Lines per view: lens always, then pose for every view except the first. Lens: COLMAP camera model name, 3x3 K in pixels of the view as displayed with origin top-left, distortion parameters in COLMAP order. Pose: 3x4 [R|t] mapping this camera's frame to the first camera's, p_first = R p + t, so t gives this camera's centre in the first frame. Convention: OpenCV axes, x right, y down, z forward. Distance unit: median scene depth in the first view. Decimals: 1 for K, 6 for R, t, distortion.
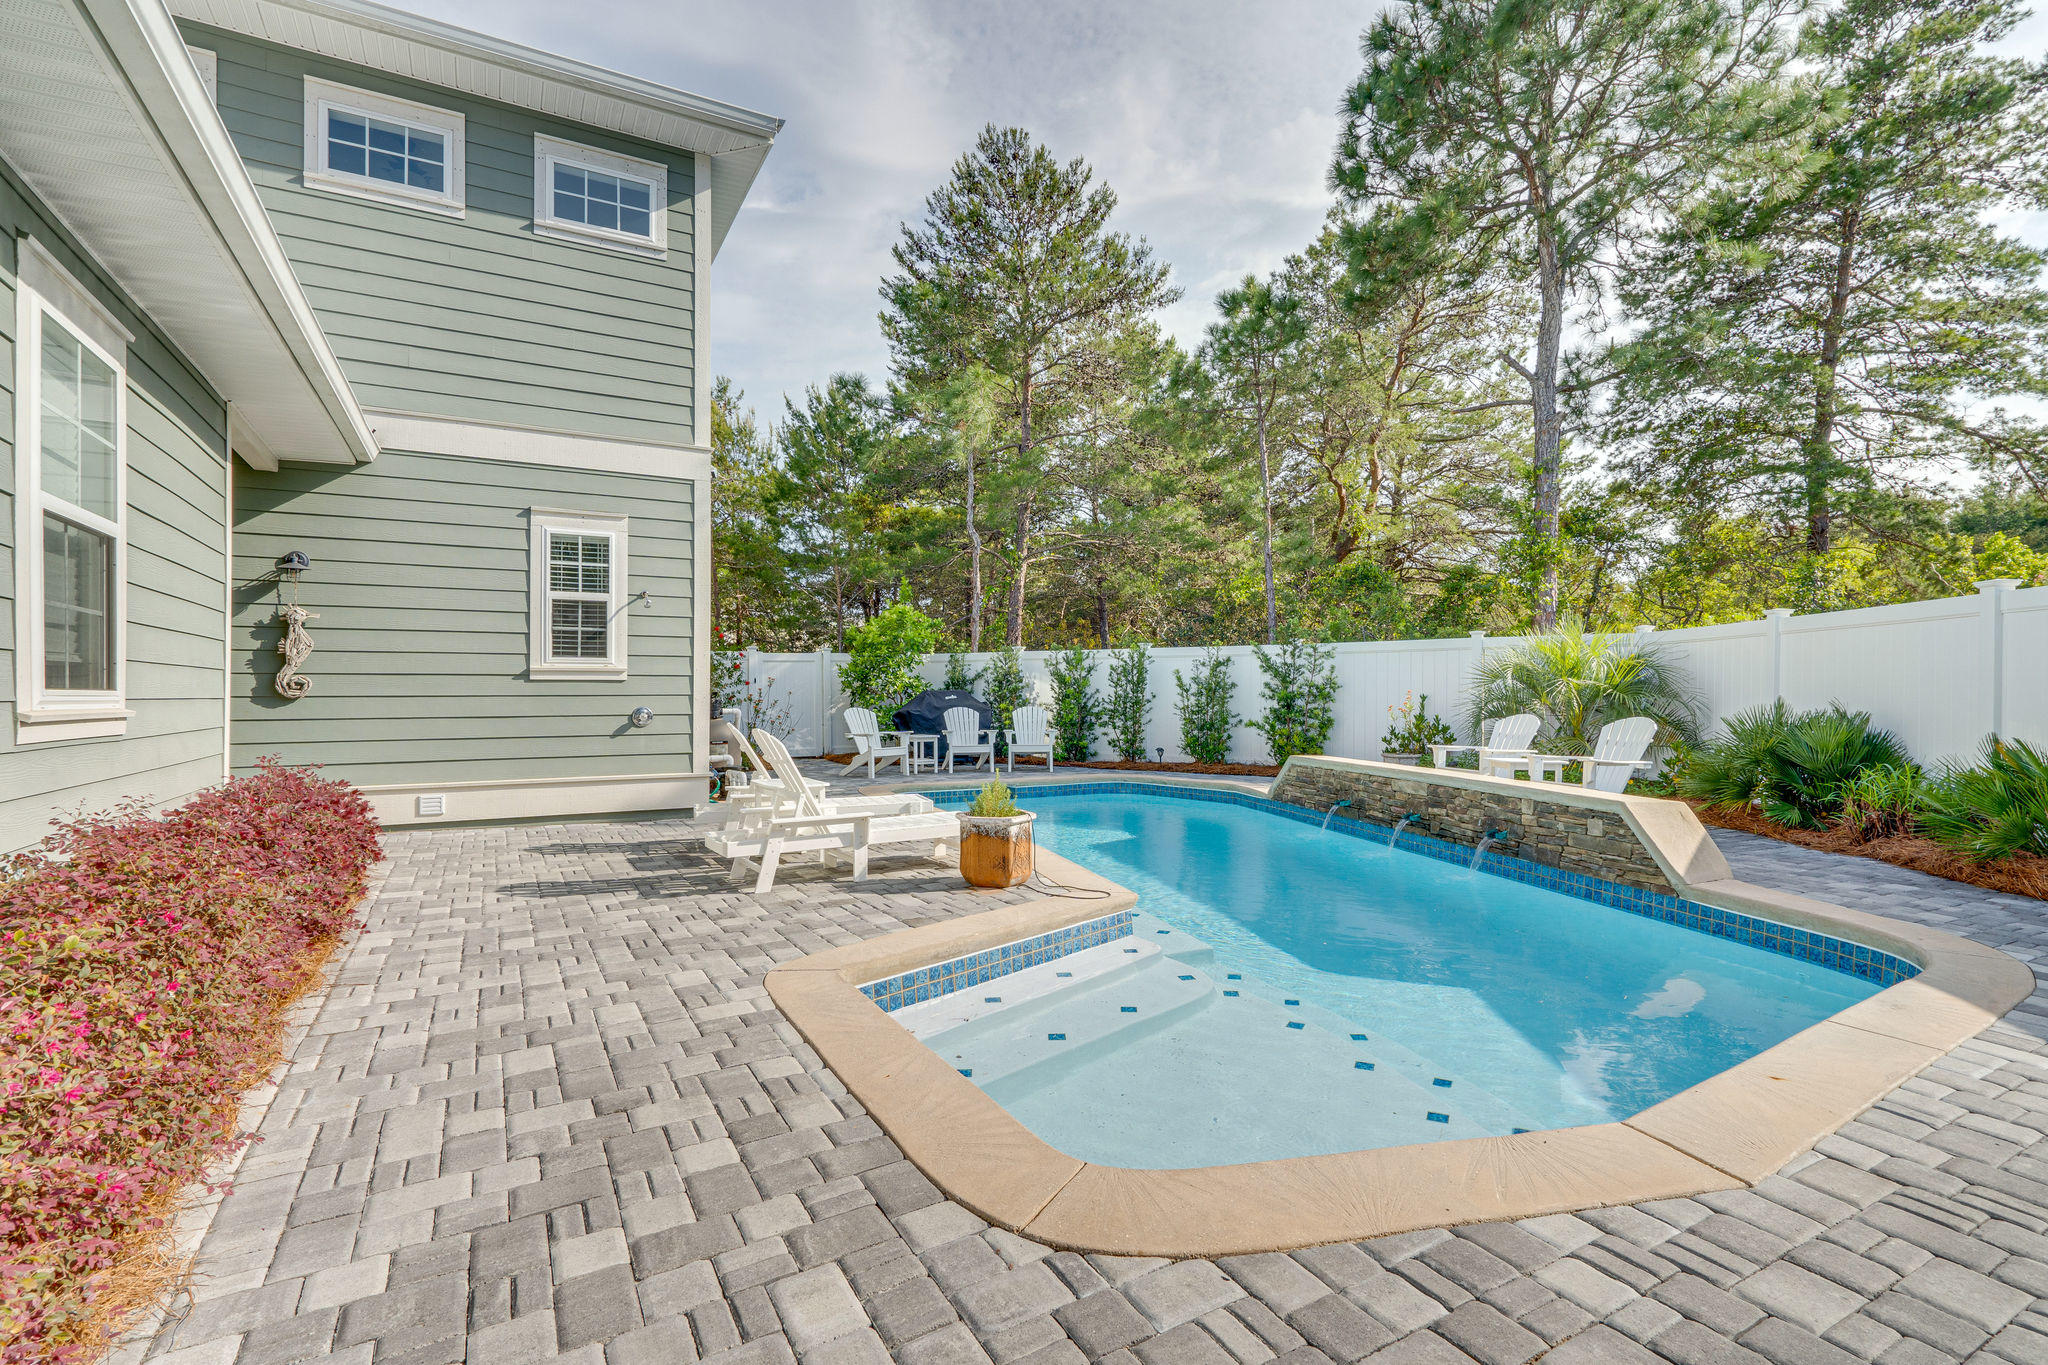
lens RADIAL K [[948.1, 0, 1027.3], [0, 948.1, 690.8], [0, 0, 1]] dist [0.005486, 0.000756]
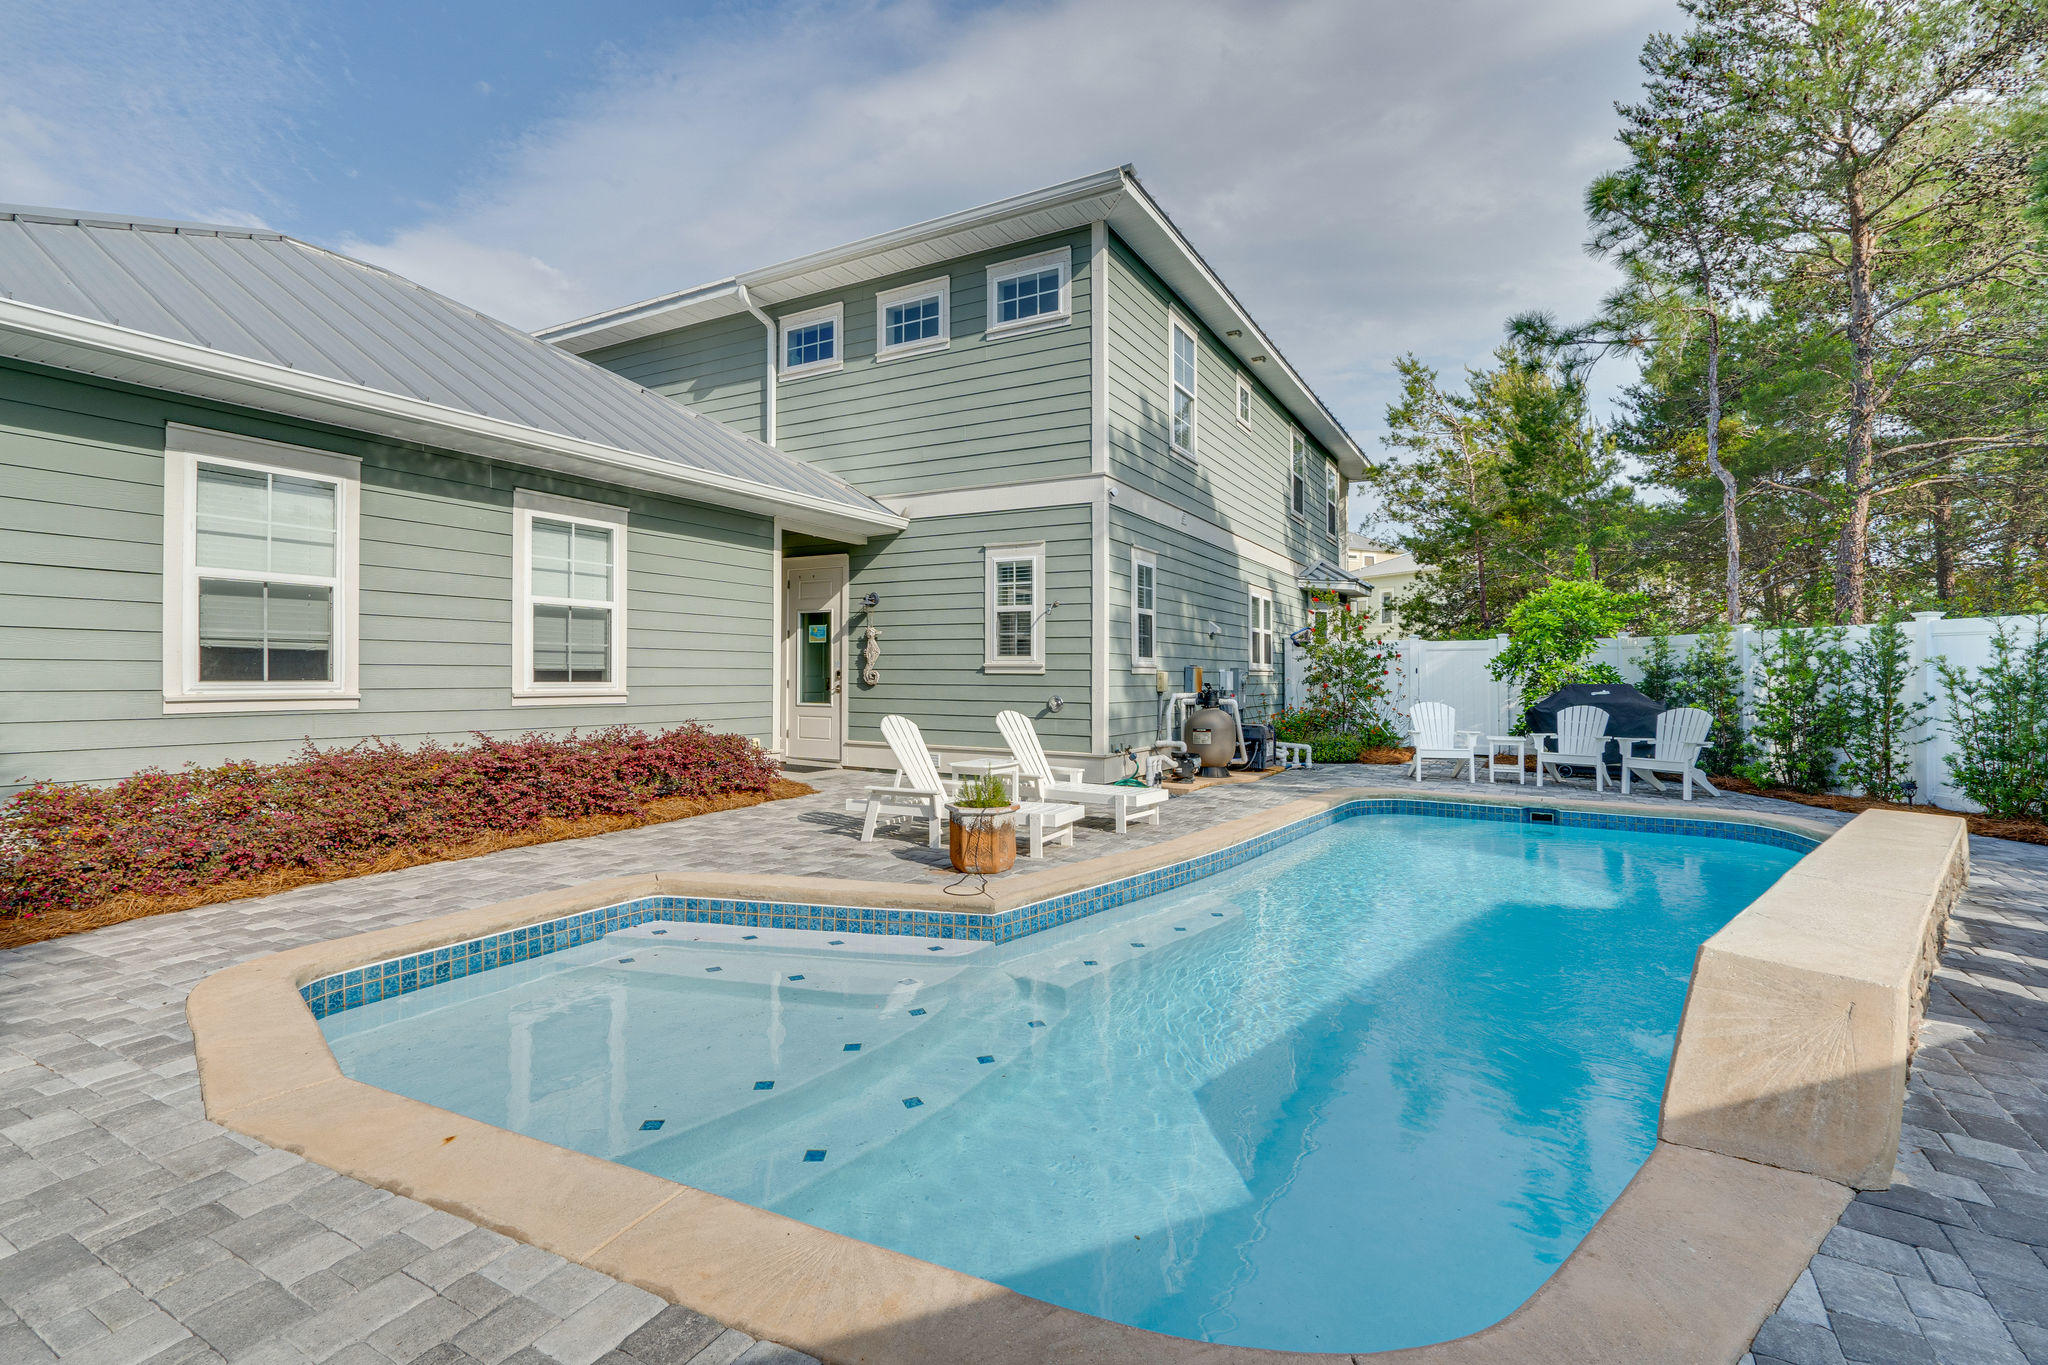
lens RADIAL K [[948.1, 0, 1029.6], [0, 948.1, 672.2], [0, 0, 1]] dist [0.005486, 0.000756]
pose [[0.529586, 0.003991, -0.848247, 0.647286], [-0.006743, 0.999977, 0.000495, -0.014566], [0.848230, 0.005458, 0.529600, 0.343142]]
